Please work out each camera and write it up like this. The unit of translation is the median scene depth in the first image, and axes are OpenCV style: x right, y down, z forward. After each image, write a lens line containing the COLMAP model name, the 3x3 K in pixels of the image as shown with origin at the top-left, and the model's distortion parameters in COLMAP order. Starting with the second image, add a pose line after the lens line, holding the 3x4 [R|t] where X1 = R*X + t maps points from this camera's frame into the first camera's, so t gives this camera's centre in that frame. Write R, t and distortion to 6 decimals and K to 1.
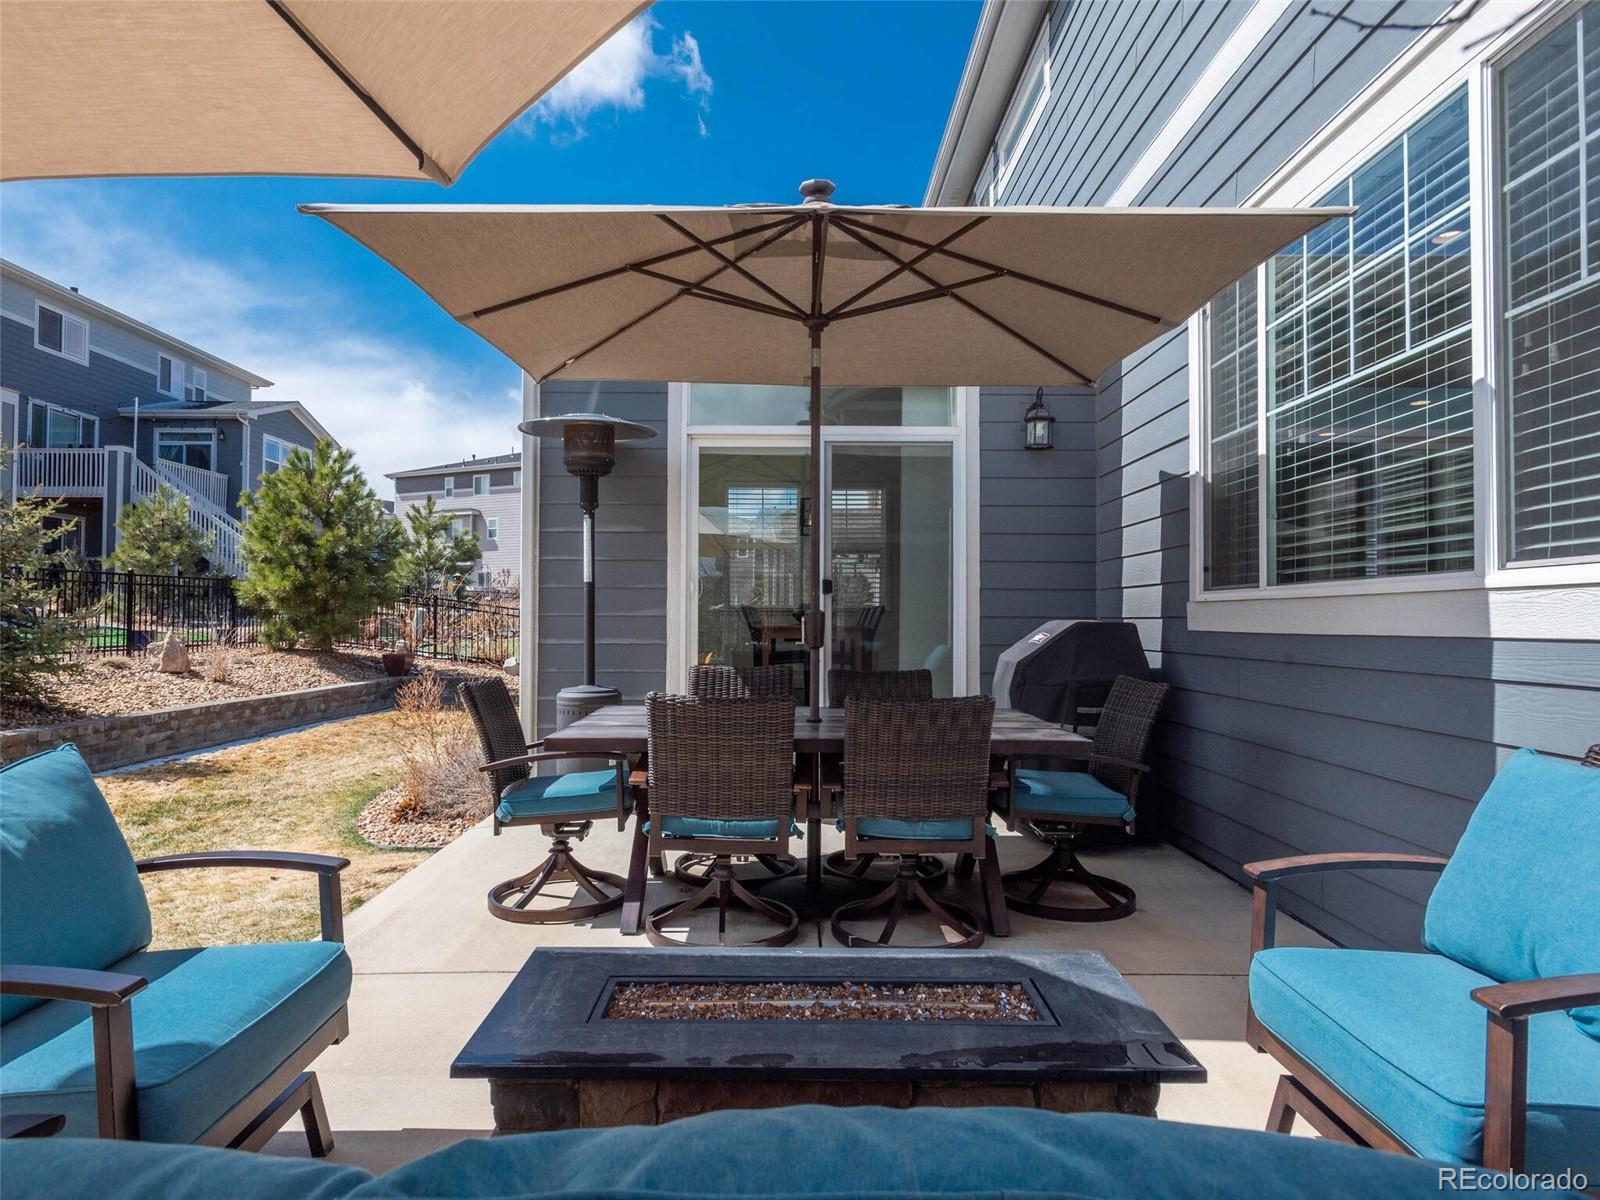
lens RADIAL K [[918.5, 0, 787.5], [0, 918.5, 599.3], [0, 0, 1]] dist [0.022122, -0.013619]
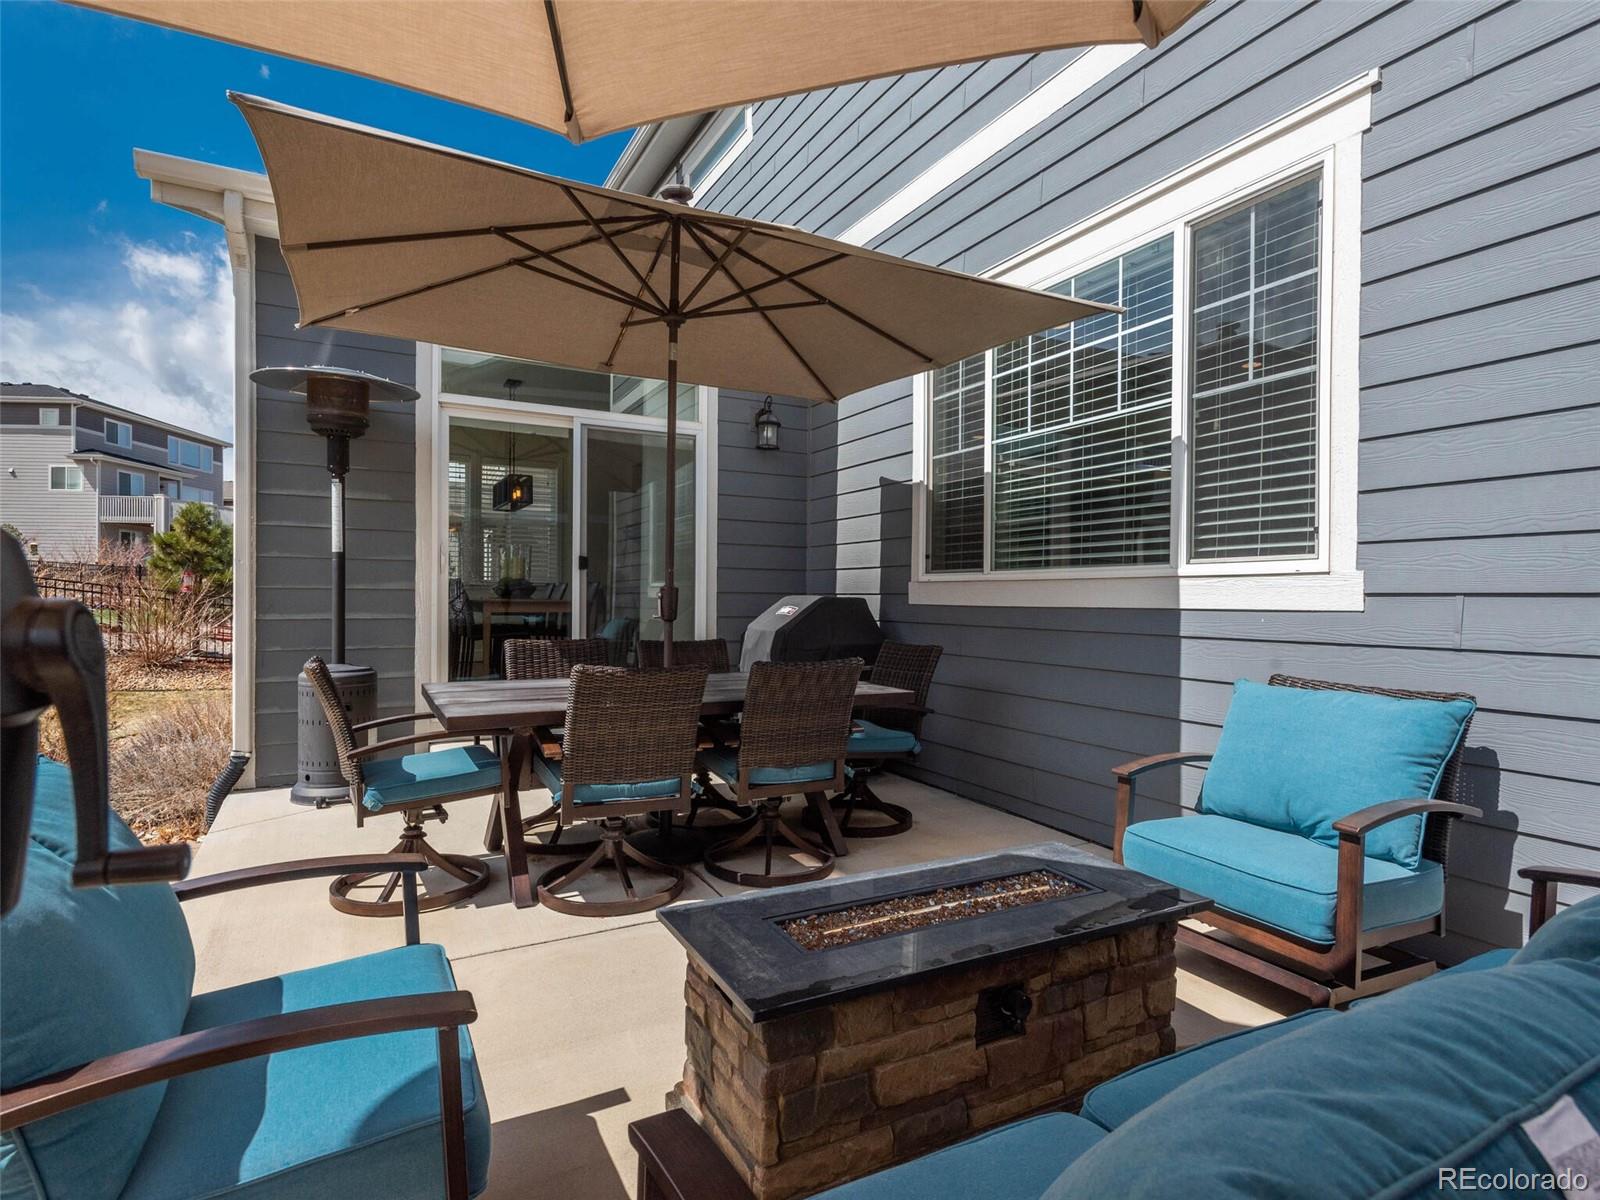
lens RADIAL K [[841.6, 0, 800.0], [0, 841.6, 600.0], [0, 0, 1]] dist [0.016504, -0.000095]
pose [[0.882452, 0.002073, 0.470399, -0.321038], [-0.015281, 0.999589, 0.024263, 0.002560], [-0.470155, -0.028599, 0.882120, 0.053904]]
